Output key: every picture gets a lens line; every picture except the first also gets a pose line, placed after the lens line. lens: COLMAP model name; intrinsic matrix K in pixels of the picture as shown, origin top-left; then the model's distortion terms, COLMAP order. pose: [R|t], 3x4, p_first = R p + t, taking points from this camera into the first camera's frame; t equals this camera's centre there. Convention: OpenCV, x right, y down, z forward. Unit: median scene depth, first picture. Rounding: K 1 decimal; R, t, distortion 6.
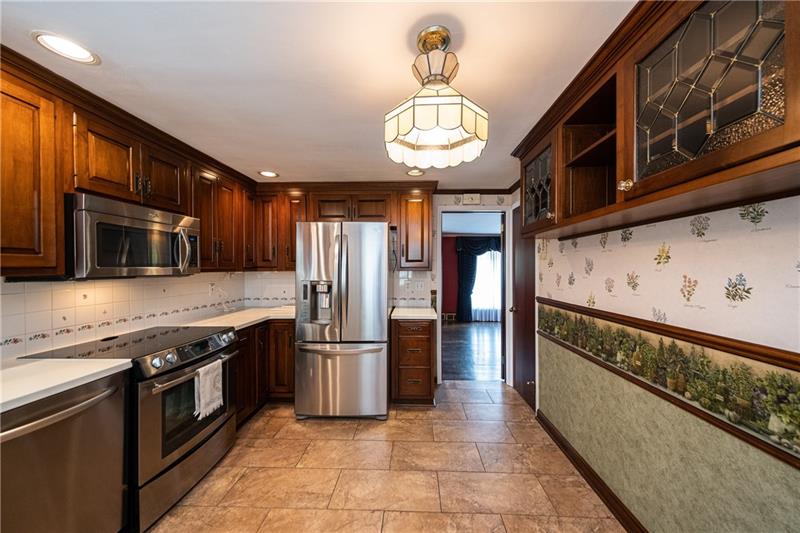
lens RADIAL K [[286.6, 0, 402.9], [0, 286.6, 269.4], [0, 0, 1]] dist [0.010869, -0.000519]
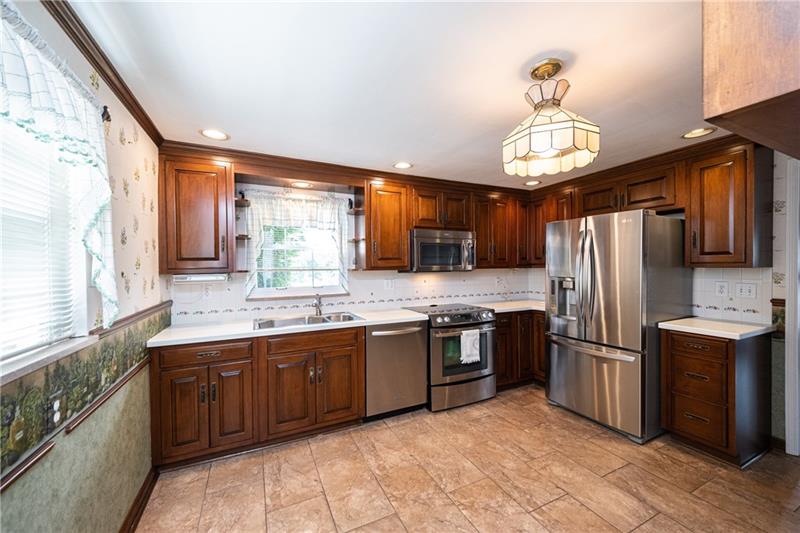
lens RADIAL K [[312.0, 0, 400.9], [0, 312.0, 268.6], [0, 0, 1]] dist [-0.001525, -0.000184]
pose [[0.460751, 0.002402, -0.887526, 0.455698], [0.005186, 0.999972, 0.005398, -0.000848], [0.887514, -0.007090, 0.460726, -0.045385]]
